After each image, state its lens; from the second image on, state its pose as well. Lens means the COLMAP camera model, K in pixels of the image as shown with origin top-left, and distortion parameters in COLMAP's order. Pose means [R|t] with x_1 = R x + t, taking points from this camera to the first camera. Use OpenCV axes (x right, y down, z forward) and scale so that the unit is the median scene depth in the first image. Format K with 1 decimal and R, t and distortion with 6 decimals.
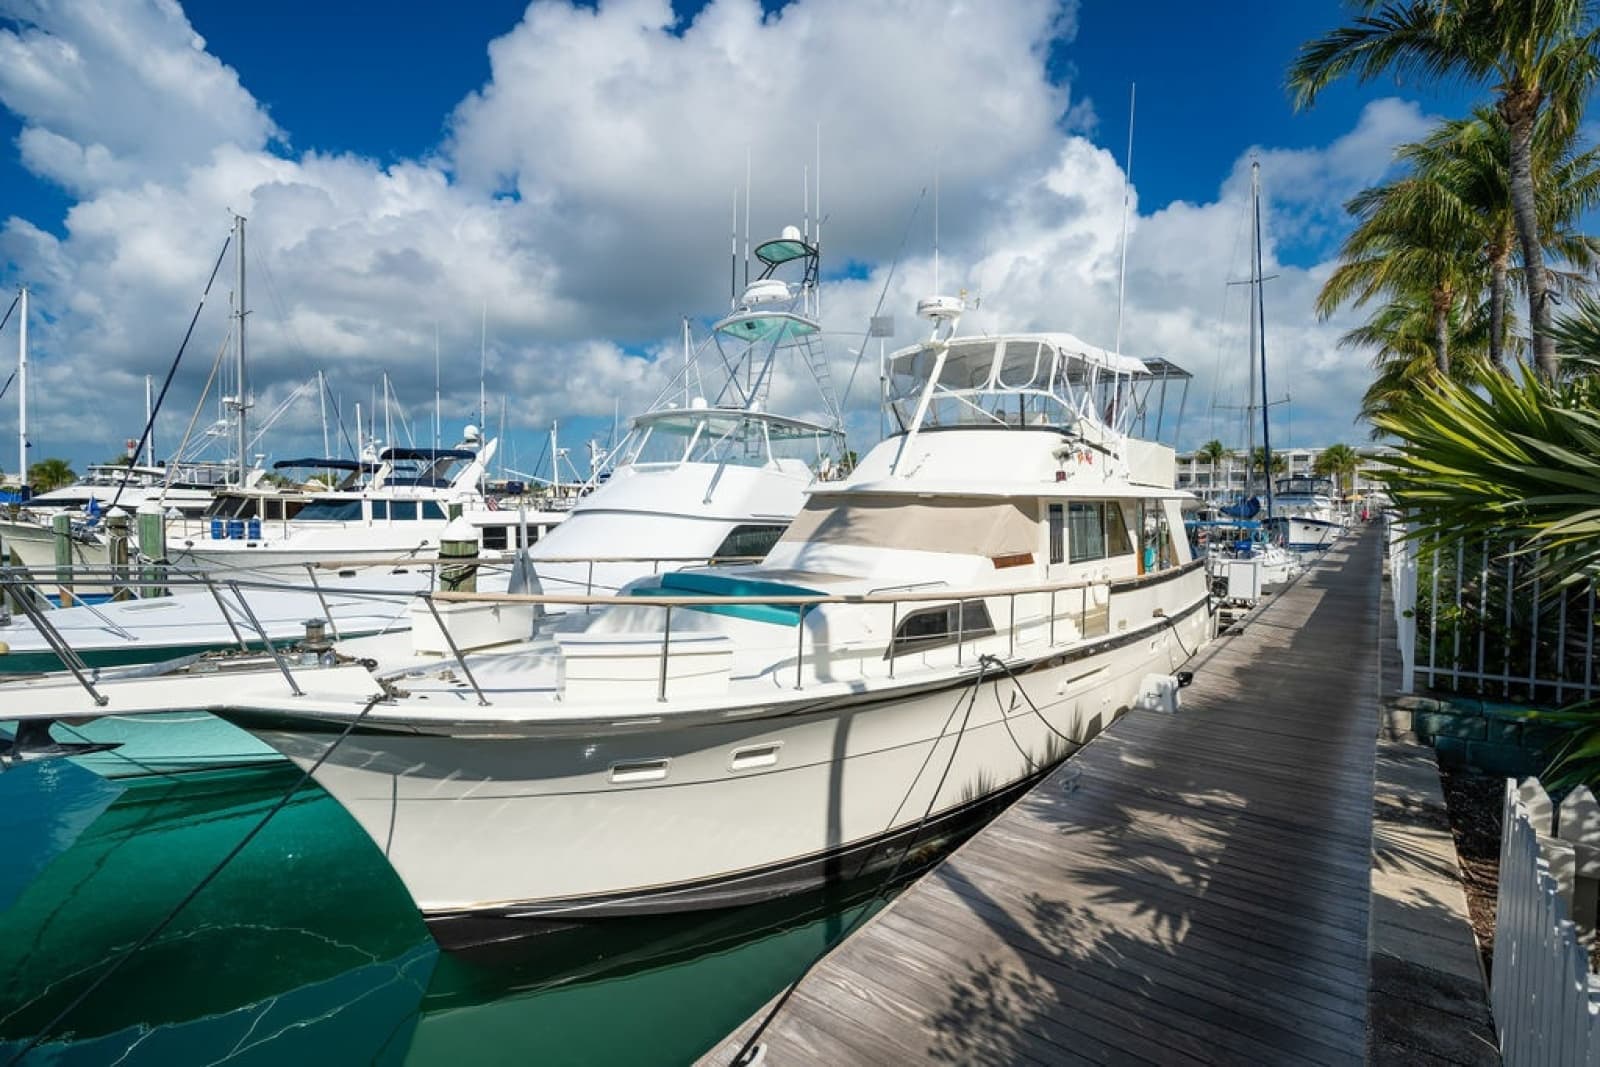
lens RADIAL K [[737.2, 0, 799.9], [0, 737.2, 530.3], [0, 0, 1]] dist [0.006074, -0.003504]
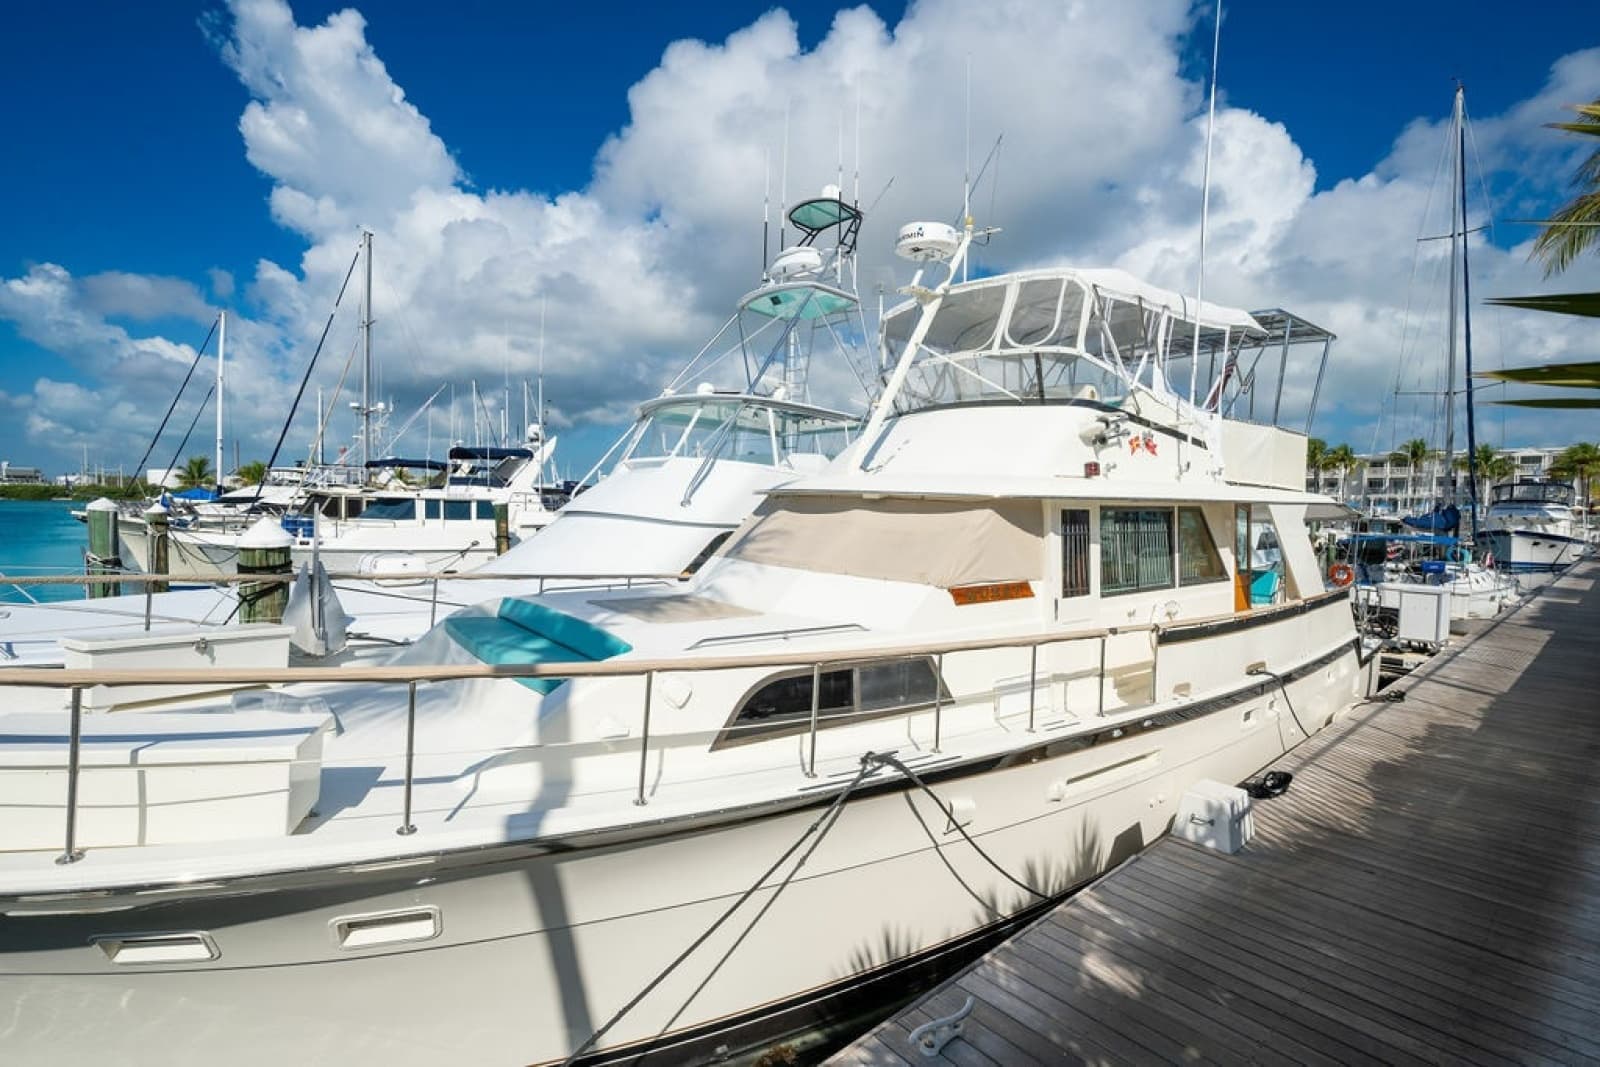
lens RADIAL K [[737.2, 0, 785.0], [0, 737.2, 528.8], [0, 0, 1]] dist [0.006074, -0.003504]
pose [[0.981047, 0.014969, -0.193193, 0.165450], [-0.016341, 0.999851, -0.005511, -0.007507], [0.193081, 0.008564, 0.981145, 0.212157]]
